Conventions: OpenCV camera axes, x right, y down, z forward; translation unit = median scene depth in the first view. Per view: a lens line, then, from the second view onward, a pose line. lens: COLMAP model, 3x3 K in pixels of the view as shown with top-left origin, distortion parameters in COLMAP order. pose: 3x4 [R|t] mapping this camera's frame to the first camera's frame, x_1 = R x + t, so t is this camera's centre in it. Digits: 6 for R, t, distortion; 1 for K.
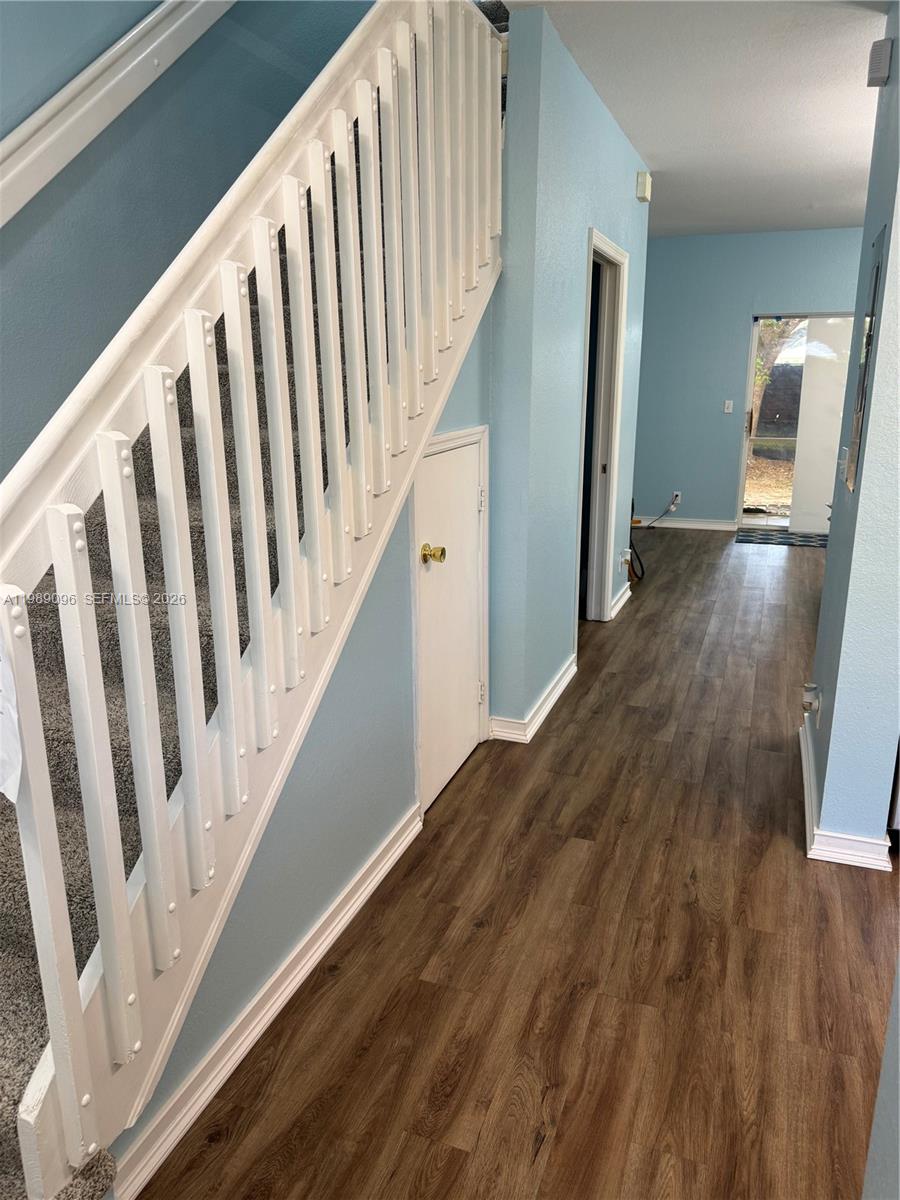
lens RADIAL K [[838.1, 0, 443.8], [0, 838.1, 593.6], [0, 0, 1]] dist [0.035425, -0.053799]
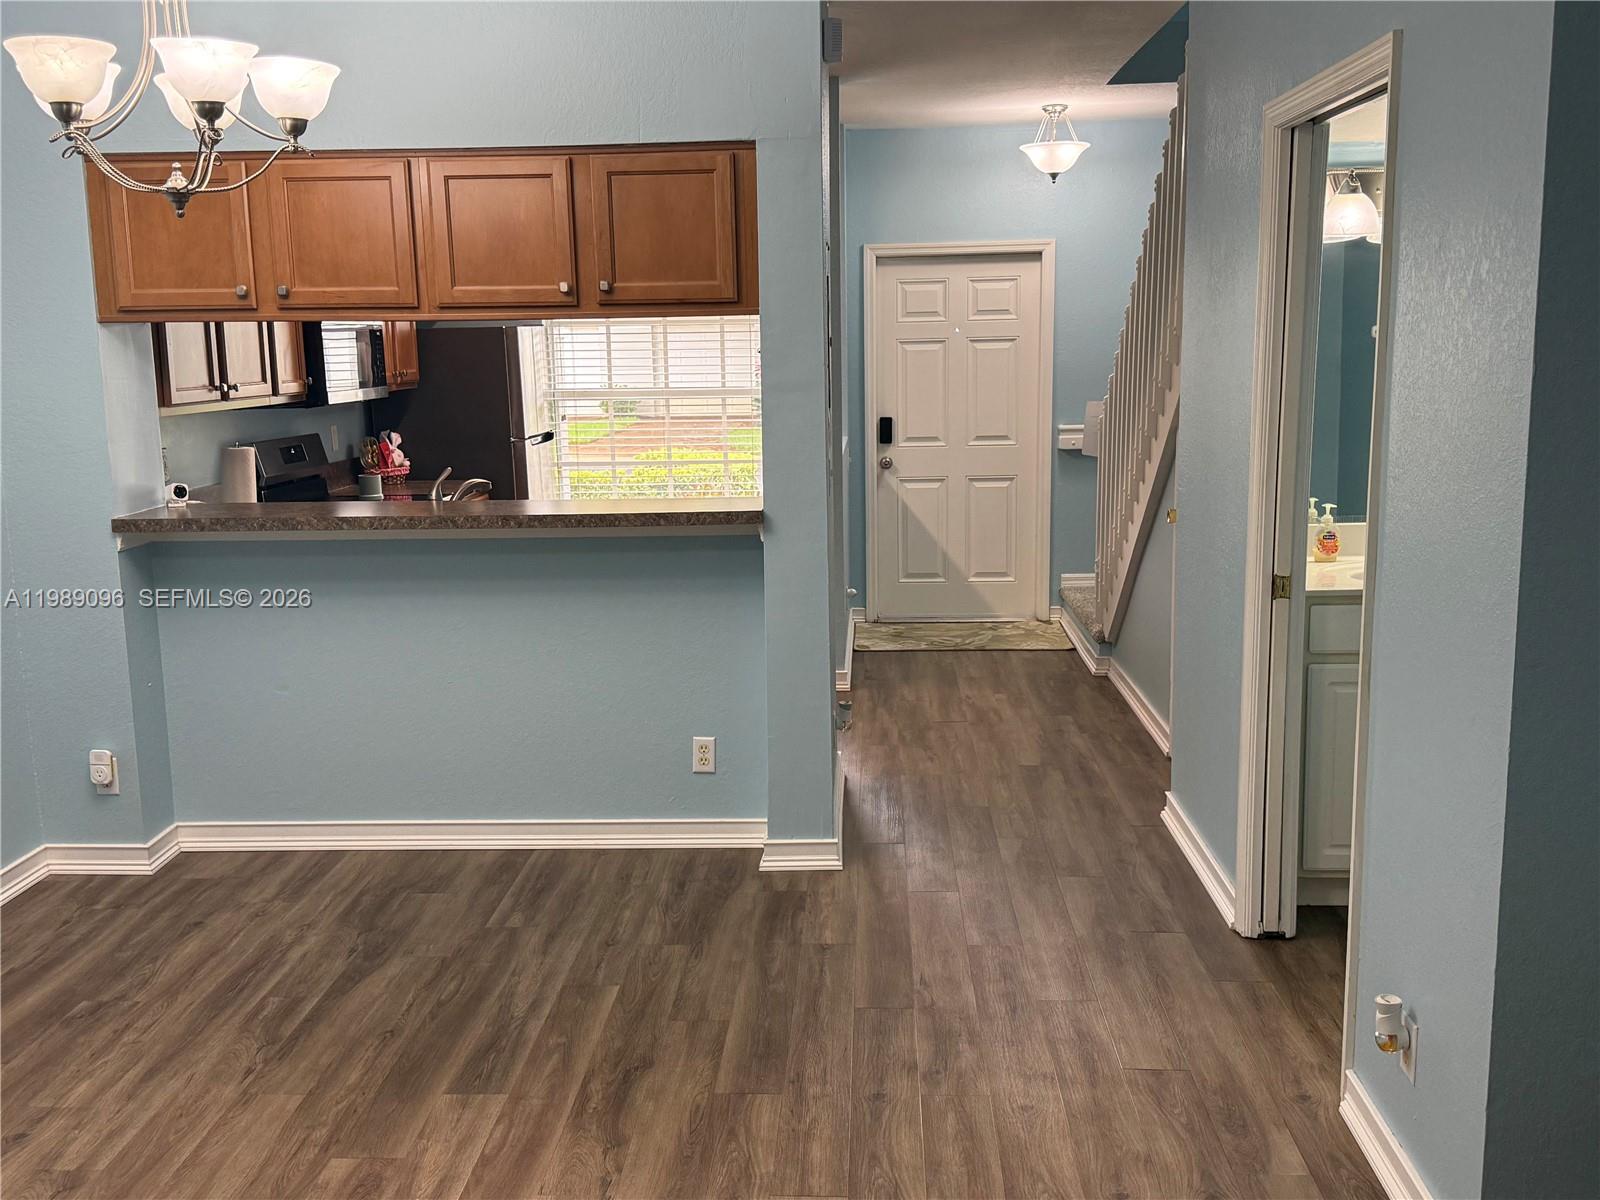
lens RADIAL K [[1559.5, 0, 798.7], [0, 1559.5, 610.9], [0, 0, 1]] dist [0.053463, 0.000000]
pose [[-0.946359, 0.084825, -0.311784, 0.861598], [-0.054381, 0.909350, 0.412463, -0.586807], [0.318508, 0.407293, -0.855958, 2.056296]]
